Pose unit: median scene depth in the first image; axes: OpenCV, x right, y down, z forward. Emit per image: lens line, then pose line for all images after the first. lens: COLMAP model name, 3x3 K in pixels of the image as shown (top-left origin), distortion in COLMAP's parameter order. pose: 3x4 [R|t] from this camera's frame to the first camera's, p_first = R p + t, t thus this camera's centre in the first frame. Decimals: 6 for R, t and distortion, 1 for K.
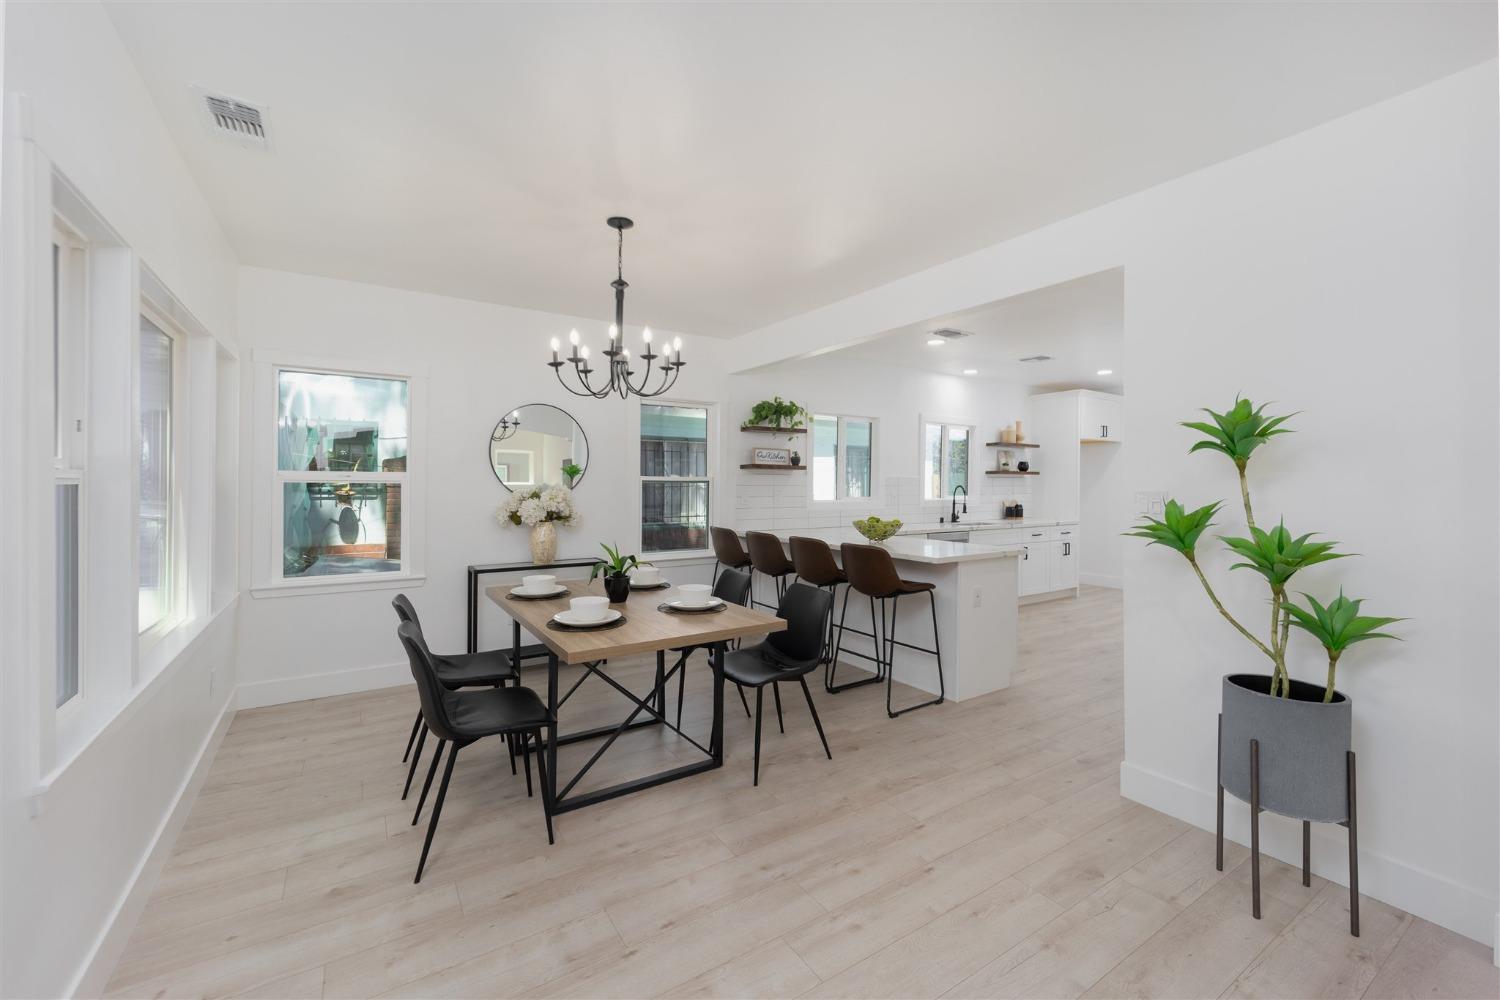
lens RADIAL K [[604.4, 0, 734.3], [0, 604.4, 483.9], [0, 0, 1]] dist [-0.000227, -0.000020]
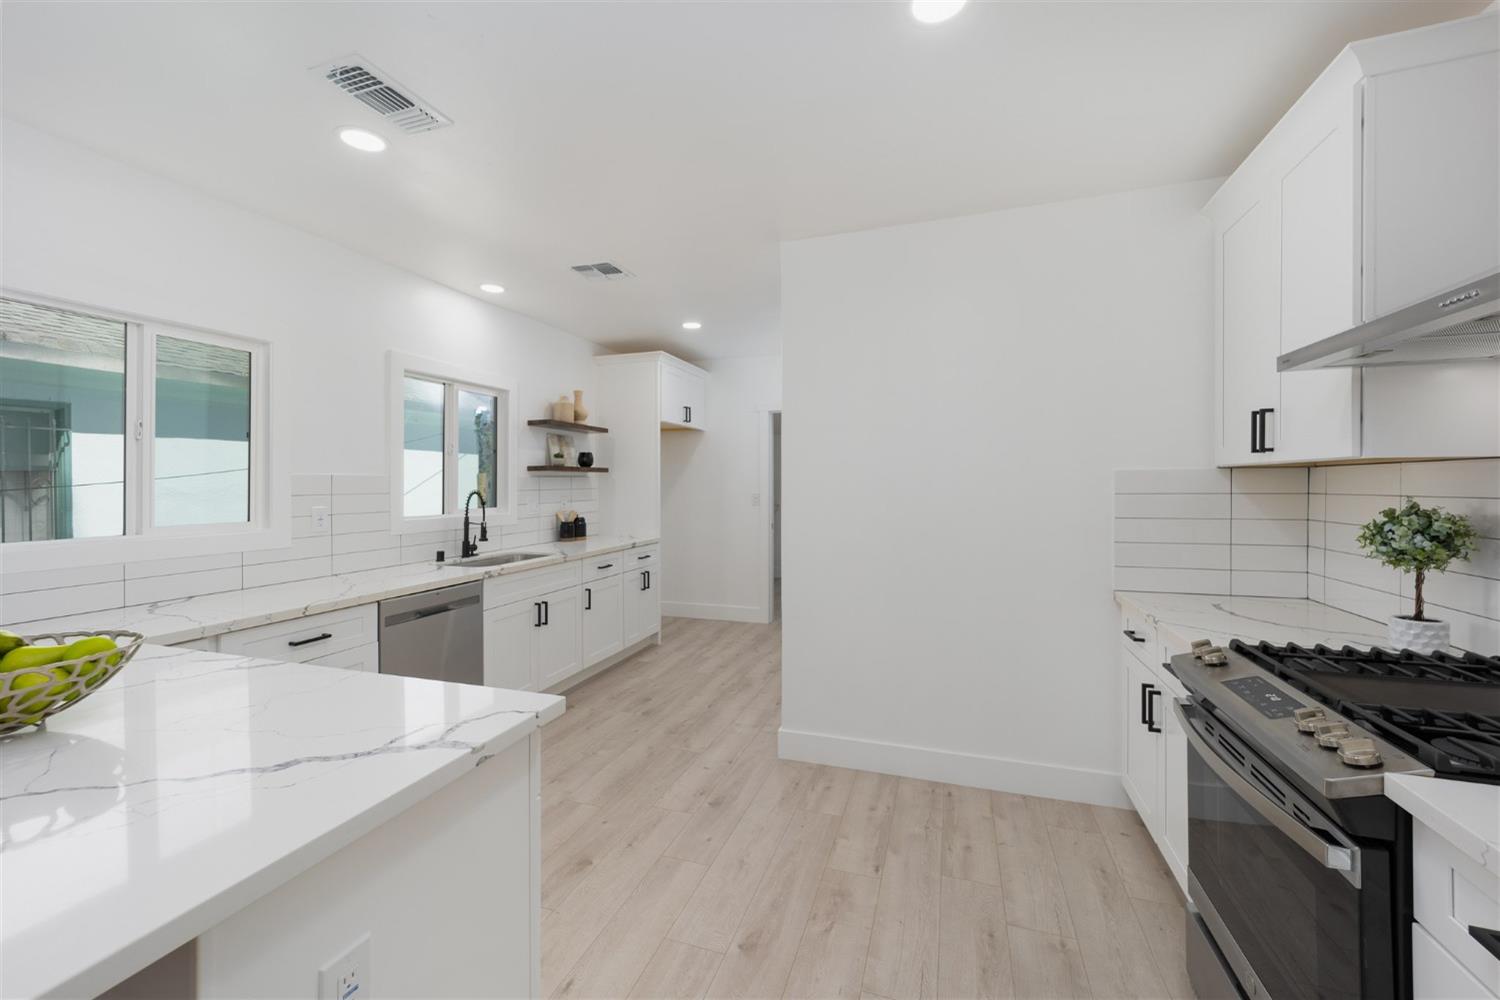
lens RADIAL K [[610.5, 0, 747.2], [0, 610.5, 482.4], [0, 0, 1]] dist [-0.000280, -0.000037]
pose [[0.776451, -0.008900, 0.630115, 0.197654], [0.011227, 0.999937, 0.000290, -0.002278], [-0.630078, 0.006849, 0.776502, 0.376411]]
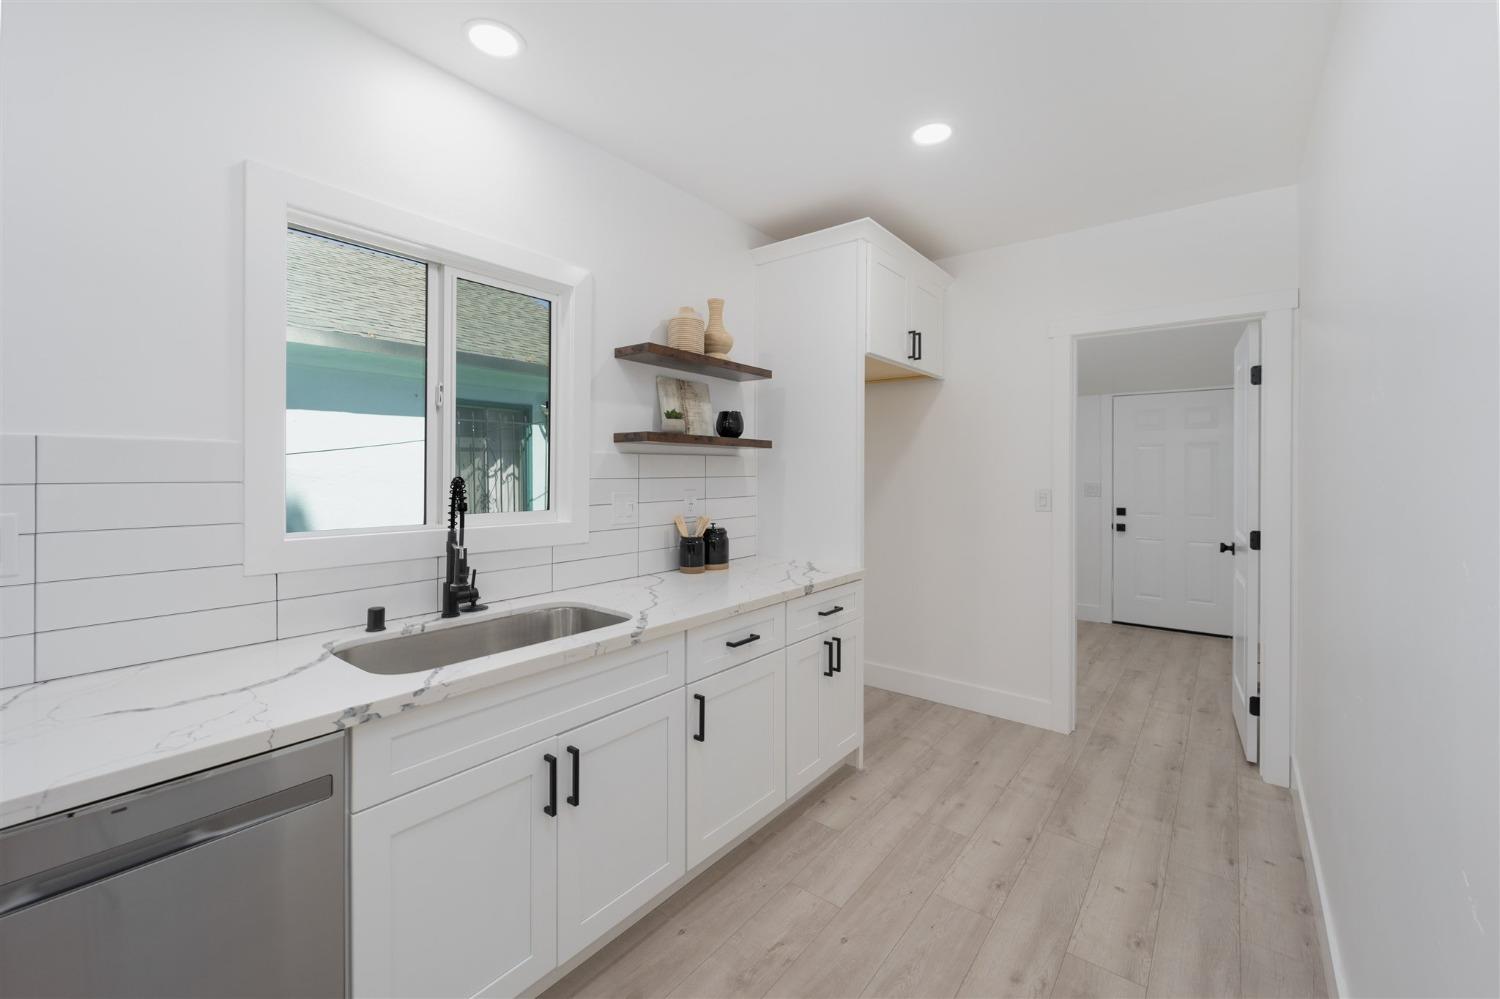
lens RADIAL K [[607.1, 0, 747.6], [0, 607.1, 469.8], [0, 0, 1]] dist [-0.000404, -0.000049]
pose [[0.943791, -0.002431, 0.330534, 0.373623], [0.003582, 0.999989, -0.002876, -0.000120], [-0.330524, 0.003899, 0.943790, 0.659503]]
